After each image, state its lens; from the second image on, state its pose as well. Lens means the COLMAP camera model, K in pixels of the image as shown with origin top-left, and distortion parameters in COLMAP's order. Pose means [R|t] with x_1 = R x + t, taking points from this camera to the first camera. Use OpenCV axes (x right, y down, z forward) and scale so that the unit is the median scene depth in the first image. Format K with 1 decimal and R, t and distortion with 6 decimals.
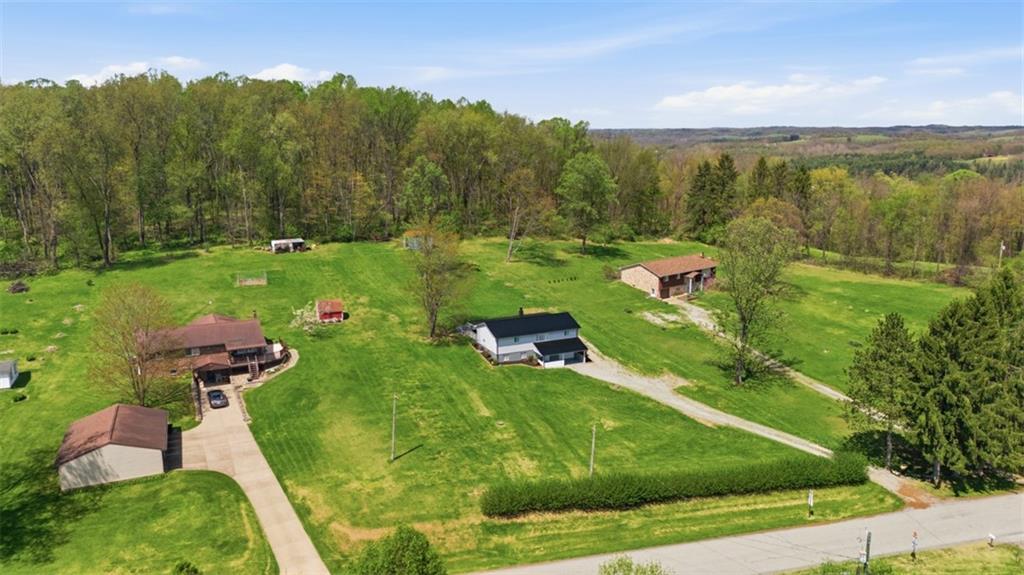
lens RADIAL K [[760.4, 0, 529.5], [0, 760.4, 287.9], [0, 0, 1]] dist [0.075203, -0.003958]
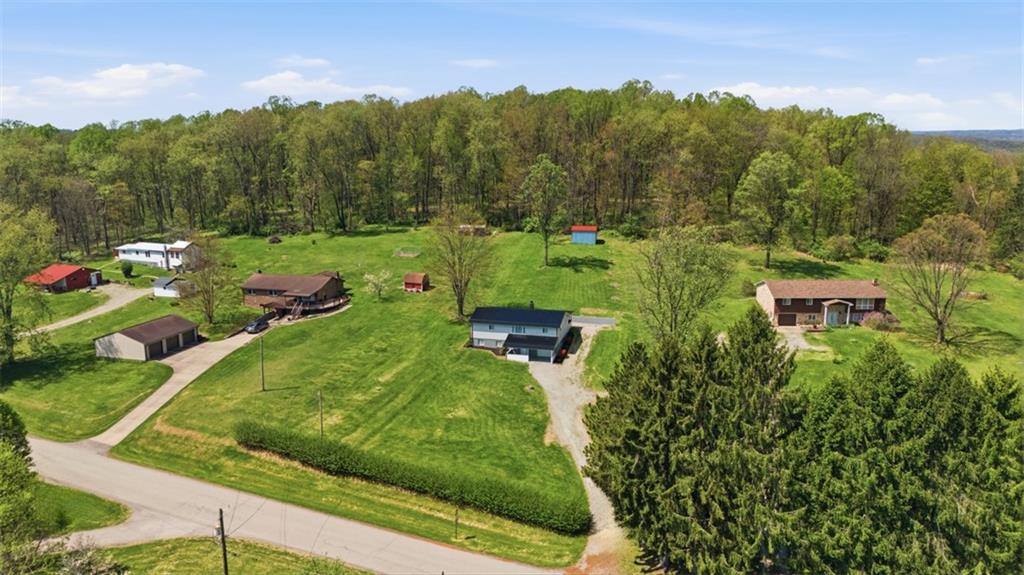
lens RADIAL K [[760.4, 0, 529.5], [0, 760.4, 287.9], [0, 0, 1]] dist [0.075203, -0.003958]
pose [[0.743510, 0.121653, -0.657566, 0.934322], [-0.126263, 0.991165, 0.040606, -0.045901], [0.656696, 0.052835, 0.752302, 0.329891]]
